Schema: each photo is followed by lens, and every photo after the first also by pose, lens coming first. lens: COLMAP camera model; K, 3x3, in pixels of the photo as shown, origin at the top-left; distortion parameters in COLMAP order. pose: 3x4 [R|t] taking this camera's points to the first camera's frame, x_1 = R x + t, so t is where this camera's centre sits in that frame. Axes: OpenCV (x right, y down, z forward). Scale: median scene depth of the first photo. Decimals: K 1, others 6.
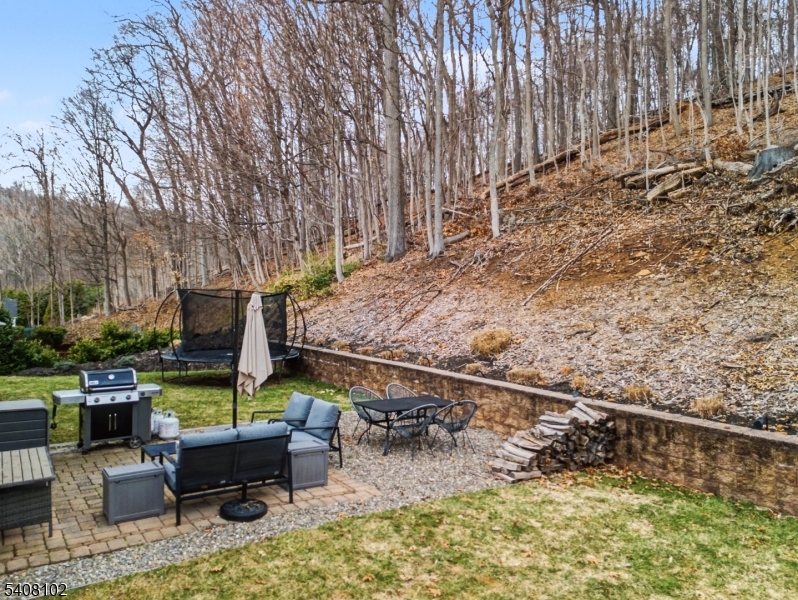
lens RADIAL K [[609.4, 0, 399.2], [0, 609.4, 300.0], [0, 0, 1]] dist [0.057735, -0.002067]
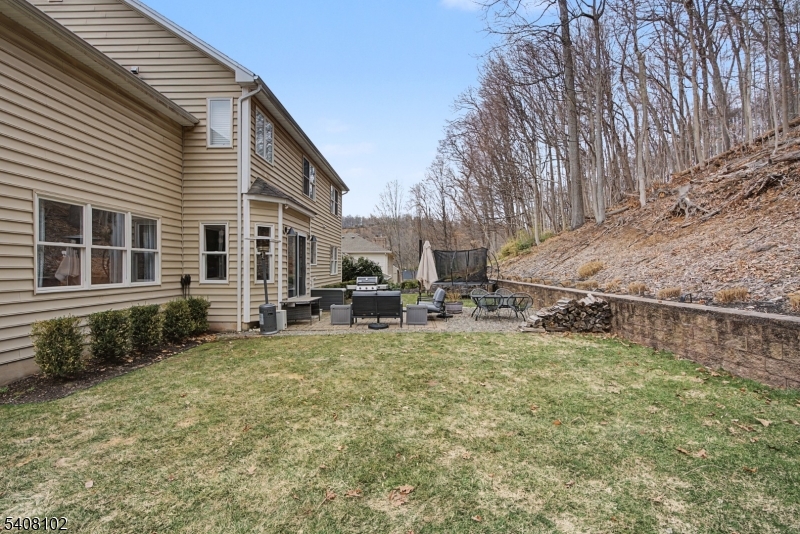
lens RADIAL K [[356.1, 0, 400.1], [0, 356.1, 264.9], [0, 0, 1]] dist [0.000255, 0.000024]
pose [[0.821098, -0.021071, -0.570398, 0.443391], [0.012548, 0.999743, -0.018869, 0.111397], [0.570649, 0.008336, 0.821152, -0.028443]]
